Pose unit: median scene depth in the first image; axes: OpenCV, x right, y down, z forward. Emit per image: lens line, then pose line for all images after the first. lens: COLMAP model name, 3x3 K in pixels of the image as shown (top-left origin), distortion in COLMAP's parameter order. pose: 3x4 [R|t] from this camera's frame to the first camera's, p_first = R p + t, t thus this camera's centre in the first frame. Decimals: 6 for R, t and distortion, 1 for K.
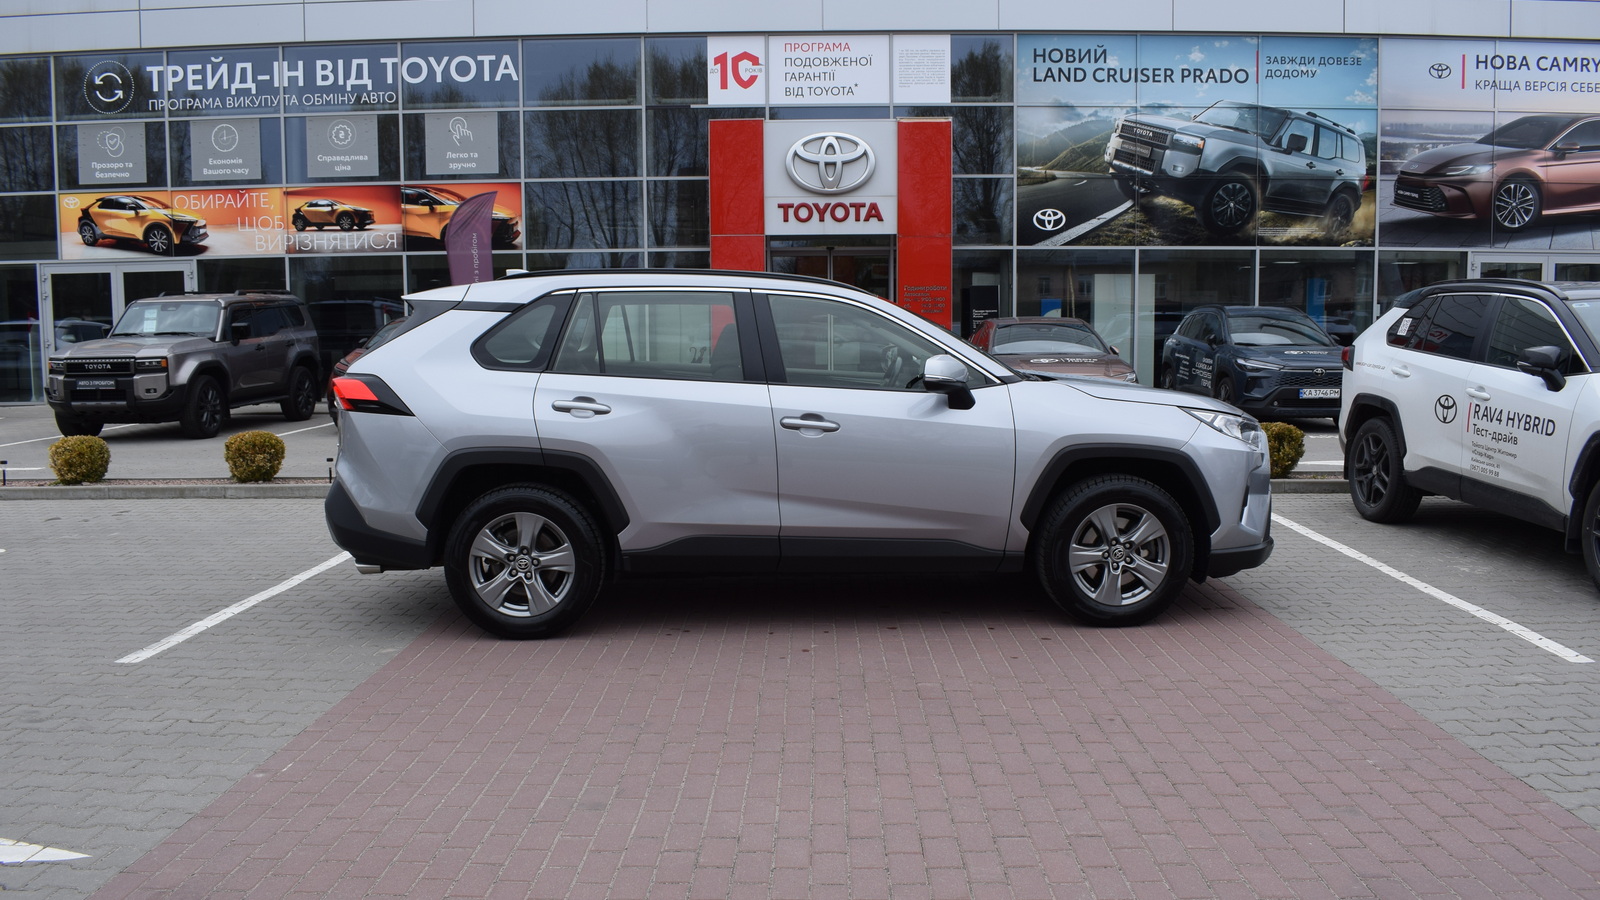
lens RADIAL K [[1280.1, 0, 810.0], [0, 1280.1, 462.7], [0, 0, 1]] dist [-0.096855, 0.018534]
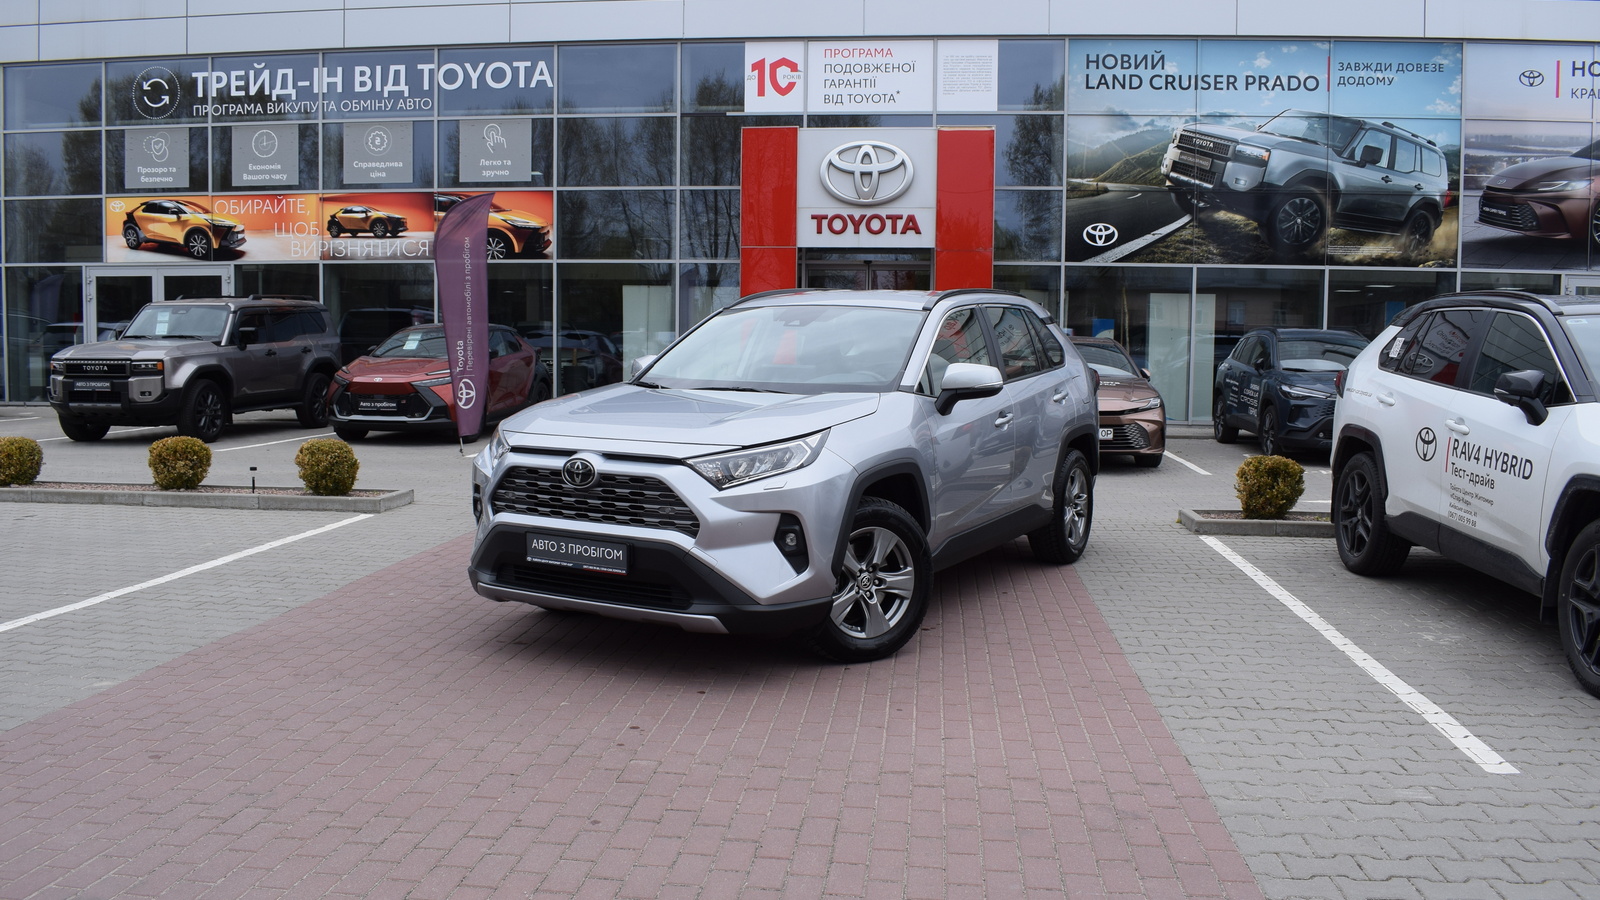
lens RADIAL K [[1285.6, 0, 808.8], [0, 1285.6, 447.9], [0, 0, 1]] dist [-0.098517, 0.018851]
pose [[0.995497, 0.025455, -0.091307, 0.063850], [-0.027950, 0.999267, -0.026149, -0.002456], [0.090575, 0.028583, 0.995479, 0.043765]]
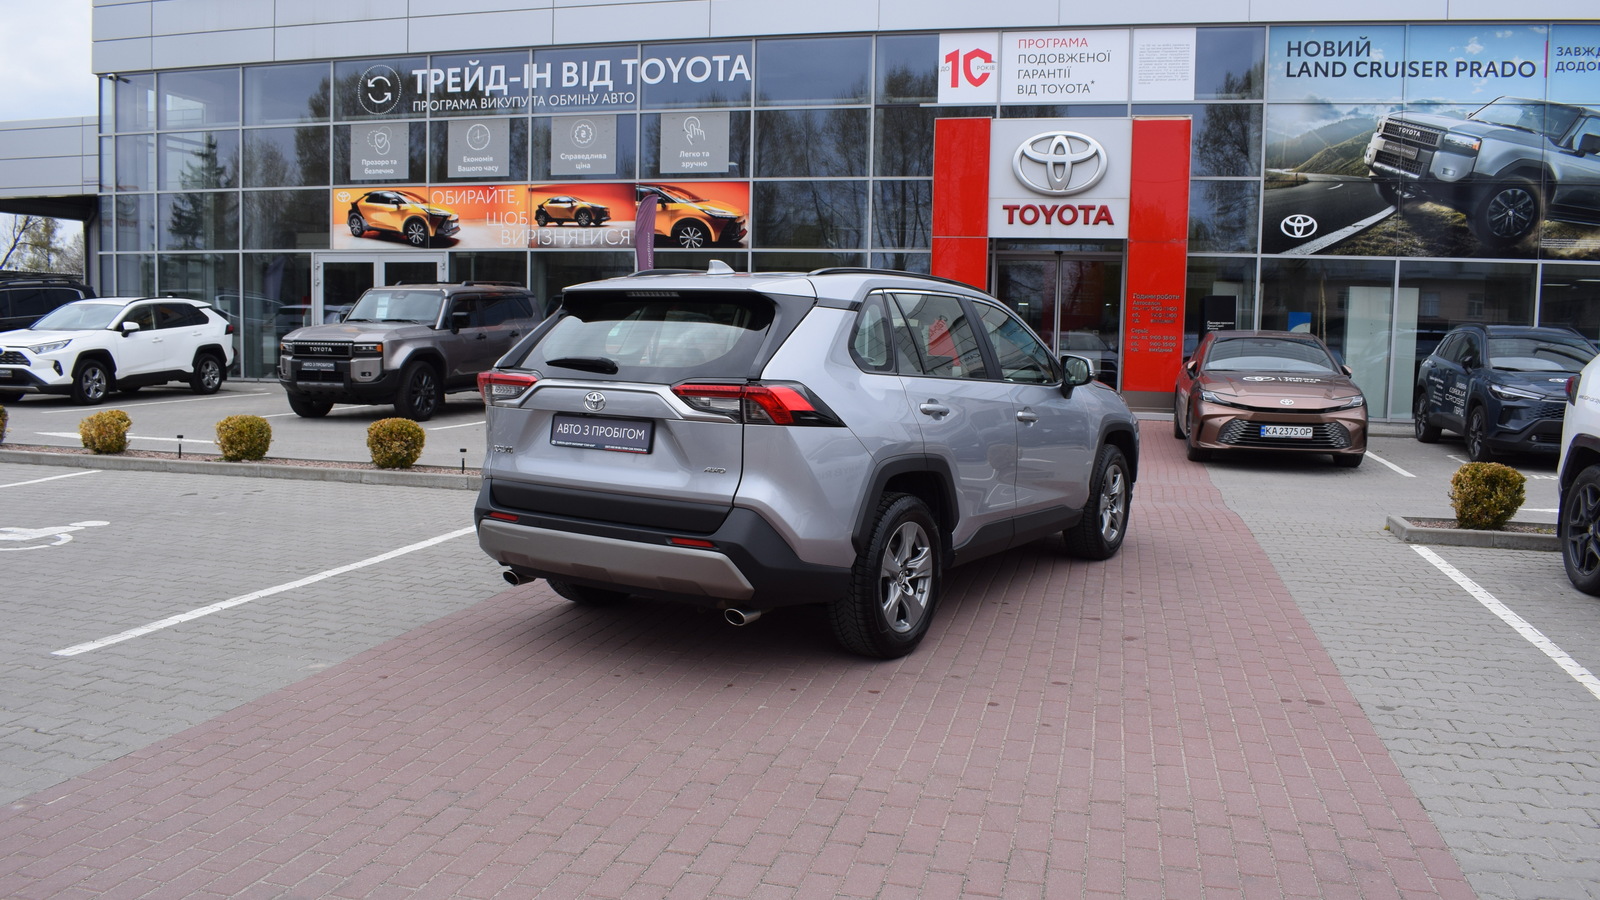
lens RADIAL K [[1249.8, 0, 809.7], [0, 1249.8, 449.1], [0, 0, 1]] dist [-0.098676, 0.019018]
pose [[0.971641, 0.049899, -0.231135, 0.057526], [-0.052507, 0.998607, -0.005143, -0.006475], [0.230556, 0.017133, 0.972908, 0.054854]]
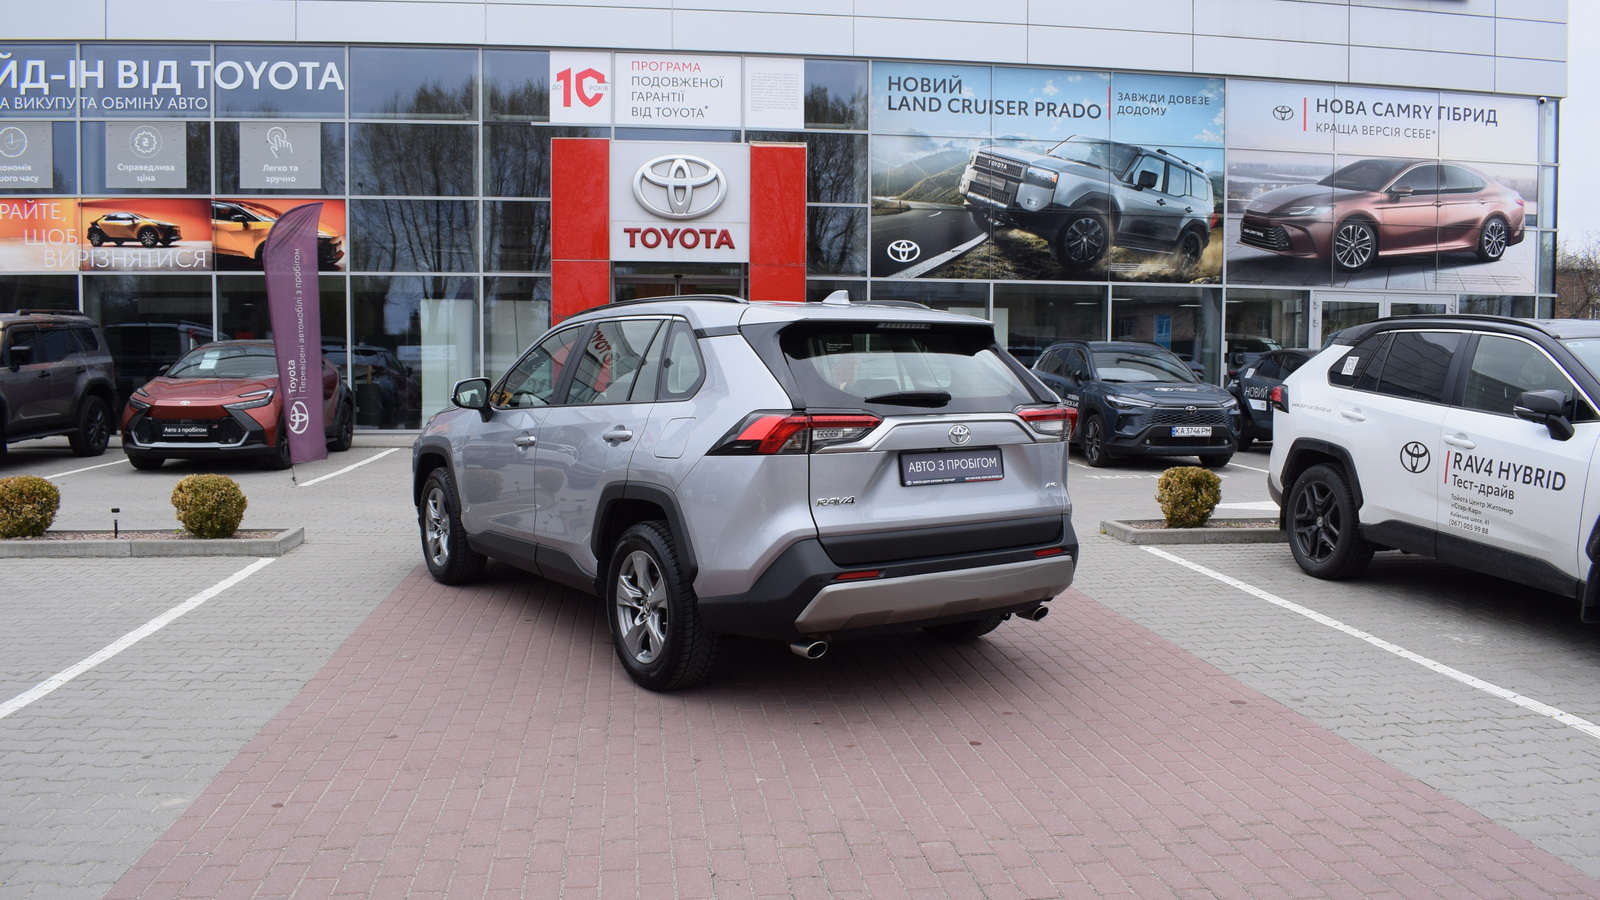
lens RADIAL K [[1249.8, 0, 809.7], [0, 1249.8, 449.1], [0, 0, 1]] dist [-0.098676, 0.019018]
pose [[0.989789, 0.002075, 0.142525, -0.019490], [0.002671, 0.999448, -0.033102, -0.007723], [-0.142515, 0.033145, 0.989238, 0.069218]]
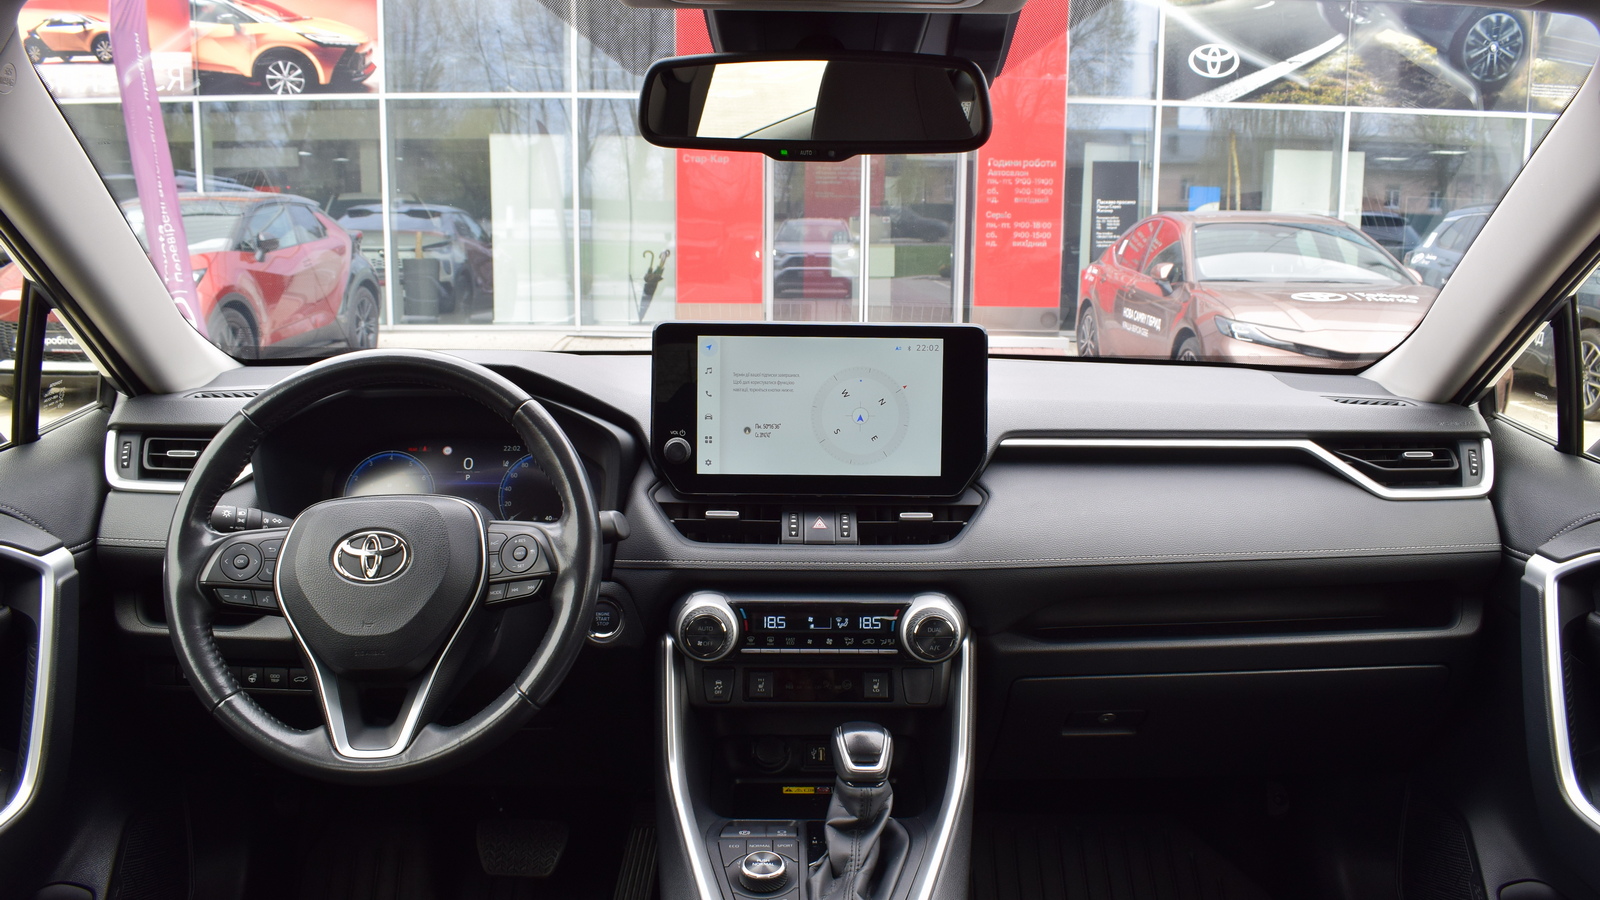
lens RADIAL K [[1249.8, 0, 809.7], [0, 1249.8, 449.1], [0, 0, 1]] dist [-0.098676, 0.019018]
pose [[0.999793, 0.014135, 0.014601, -0.019634], [-0.015109, 0.997508, 0.068920, -0.037448], [-0.013591, -0.069126, 0.997515, 0.383190]]
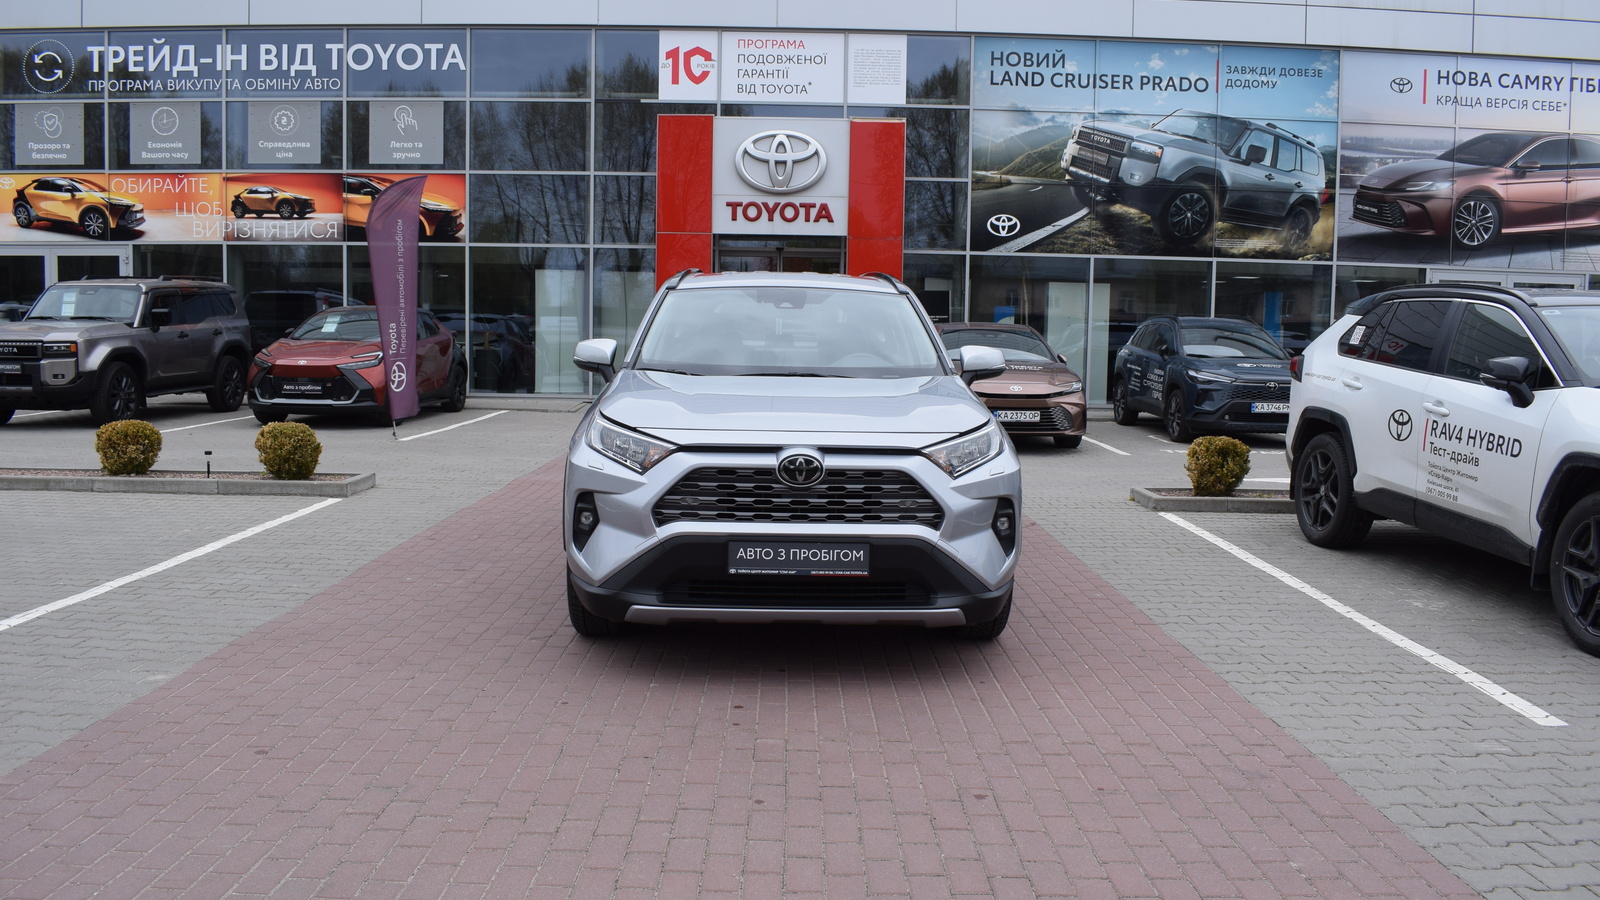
lens RADIAL K [[1251.0, 0, 808.8], [0, 1251.0, 448.4], [0, 0, 1]] dist [-0.098205, 0.018511]
pose [[0.999547, 0.023050, 0.019369, 0.023299], [-0.022762, 0.999629, -0.014962, -0.001120], [-0.019707, 0.014515, 0.999700, 0.044730]]
